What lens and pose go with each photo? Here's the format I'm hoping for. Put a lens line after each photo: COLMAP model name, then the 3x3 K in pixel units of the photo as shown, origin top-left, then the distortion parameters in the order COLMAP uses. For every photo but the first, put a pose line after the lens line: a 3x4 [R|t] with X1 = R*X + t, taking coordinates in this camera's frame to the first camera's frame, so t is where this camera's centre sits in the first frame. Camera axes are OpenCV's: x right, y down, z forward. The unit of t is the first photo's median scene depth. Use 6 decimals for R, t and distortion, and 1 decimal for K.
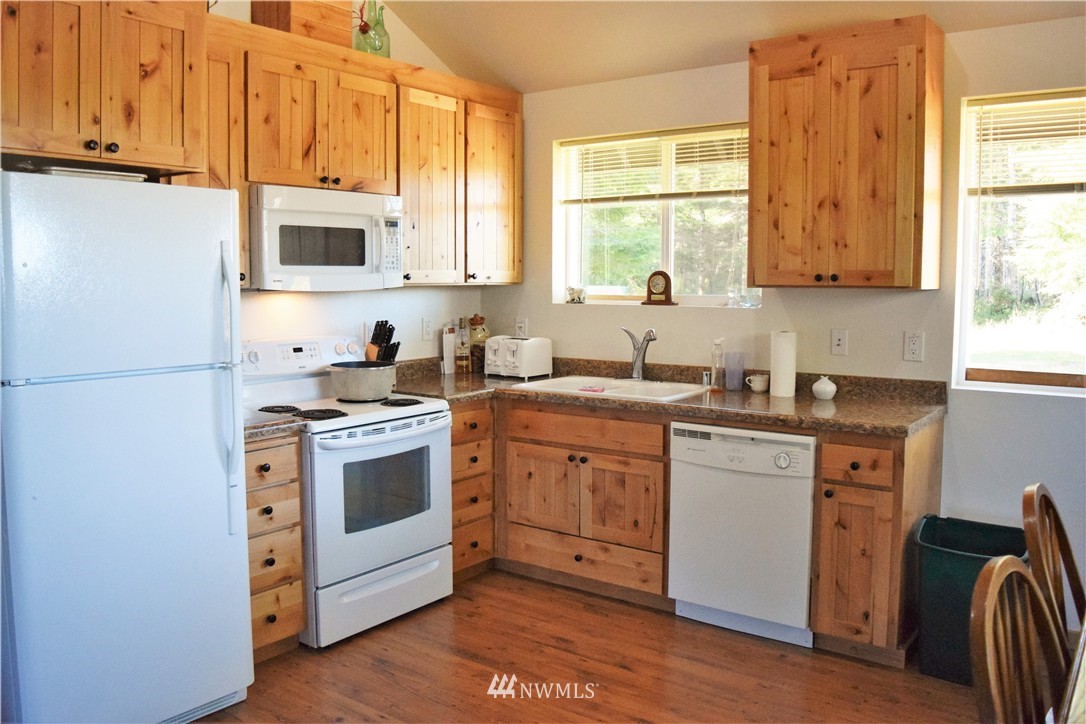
lens RADIAL K [[914.7, 0, 527.3], [0, 914.7, 343.6], [0, 0, 1]] dist [-0.090425, 0.008883]
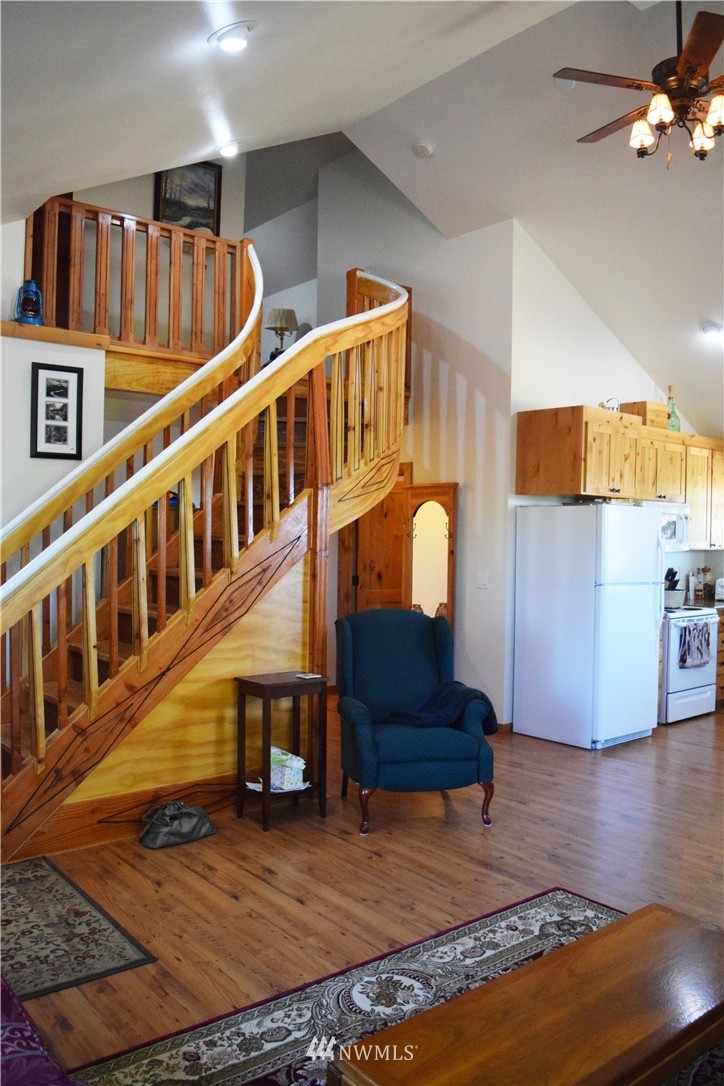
lens RADIAL K [[854.7, 0, 383.9], [0, 854.7, 543.2], [0, 0, 1]] dist [-0.101436, 0.029801]
pose [[0.975415, 0.016346, -0.219770, -0.354907], [-0.030784, 0.997574, -0.062434, 0.051817], [0.218217, 0.067665, 0.973552, -0.837884]]
